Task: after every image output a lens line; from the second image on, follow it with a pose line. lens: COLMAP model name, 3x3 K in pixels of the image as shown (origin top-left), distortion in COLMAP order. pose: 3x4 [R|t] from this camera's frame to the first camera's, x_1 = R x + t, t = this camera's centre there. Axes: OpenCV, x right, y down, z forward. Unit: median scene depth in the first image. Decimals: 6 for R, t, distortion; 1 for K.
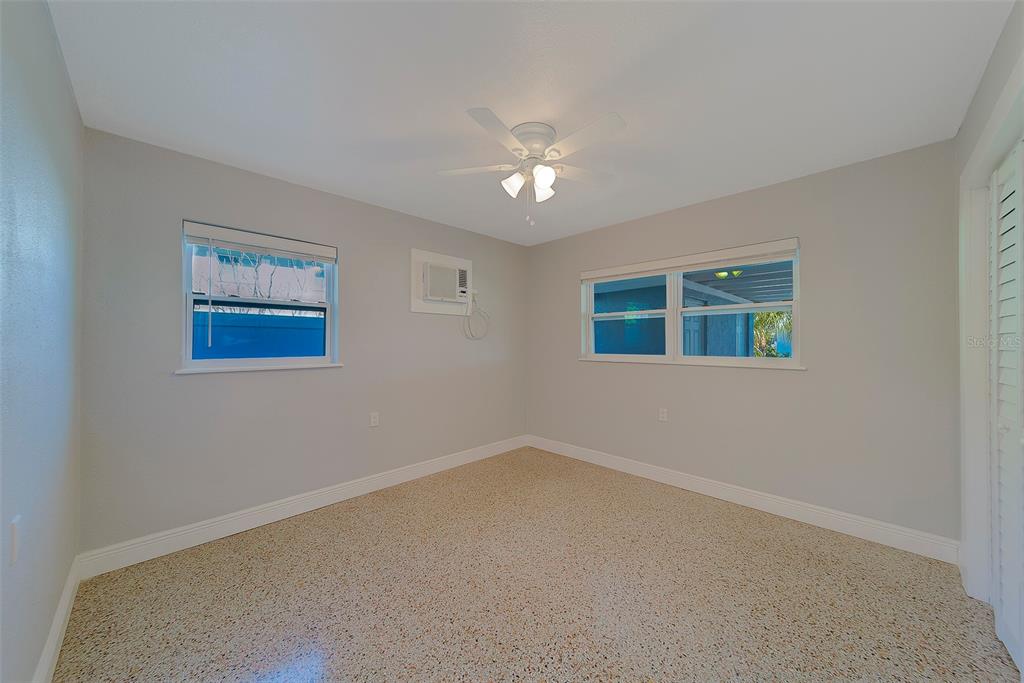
lens RADIAL K [[360.2, 0, 510.6], [0, 360.2, 338.7], [0, 0, 1]] dist [0.000740, -0.000045]
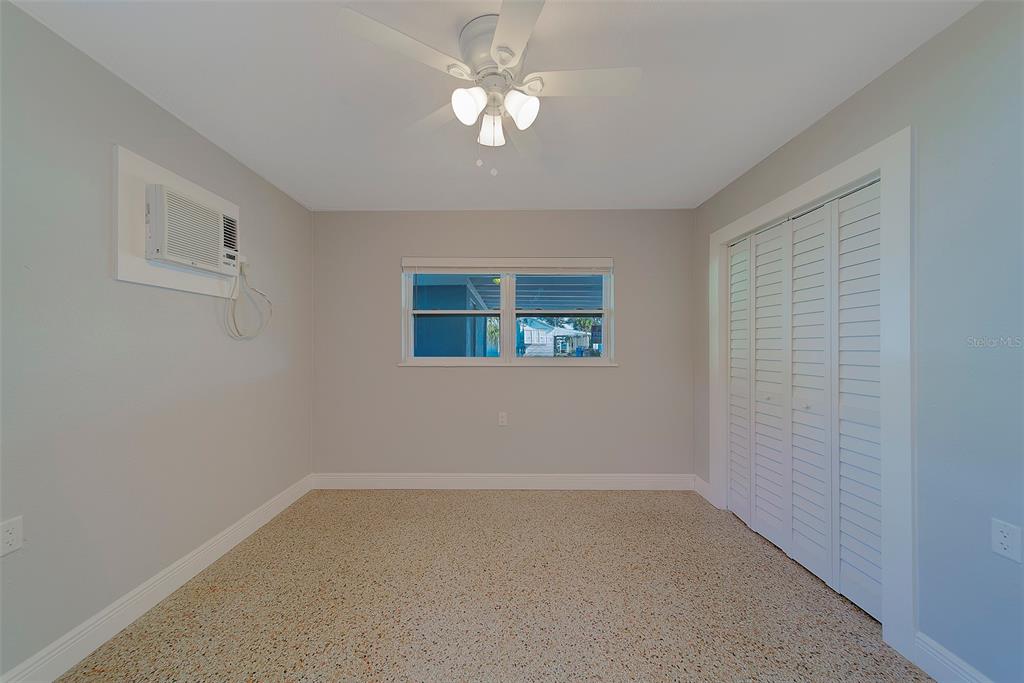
lens RADIAL K [[363.6, 0, 508.9], [0, 363.6, 343.7], [0, 0, 1]] dist [0.001321, 0.000067]
pose [[0.705796, 0.000218, 0.708415, -0.243213], [-0.008699, 0.999927, 0.008359, 0.000855], [-0.708361, -0.012063, 0.705747, 0.286171]]
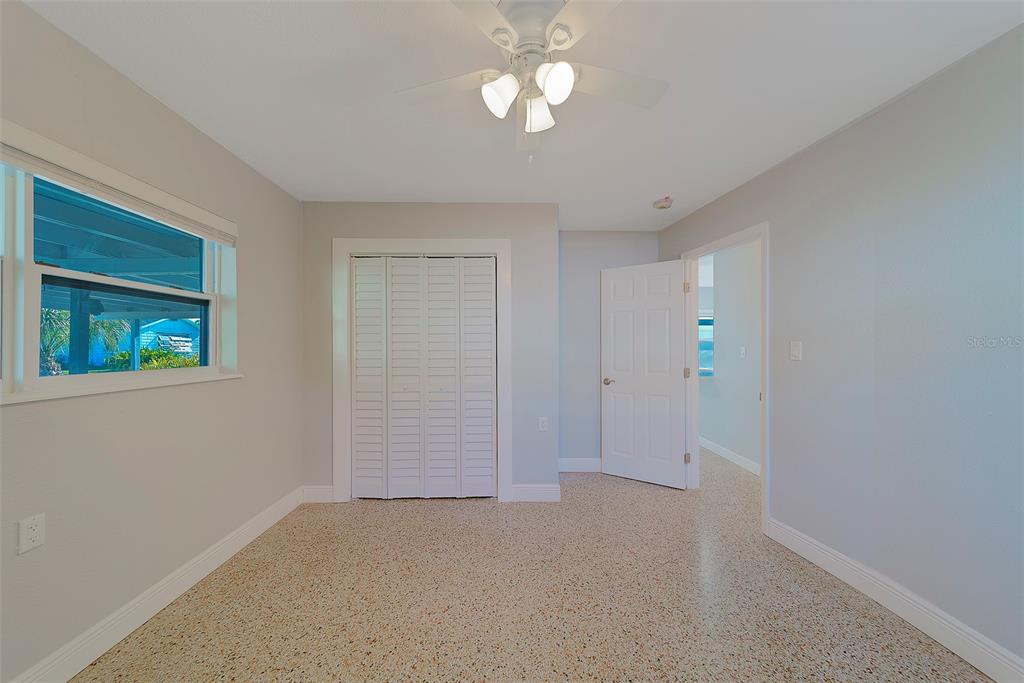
lens RADIAL K [[363.6, 0, 508.9], [0, 363.6, 343.7], [0, 0, 1]] dist [0.001321, 0.000067]
pose [[-0.716949, 0.004479, 0.697111, -0.215382], [-0.008391, 0.999851, -0.015054, 0.006932], [-0.697075, -0.016642, -0.716805, 0.879456]]
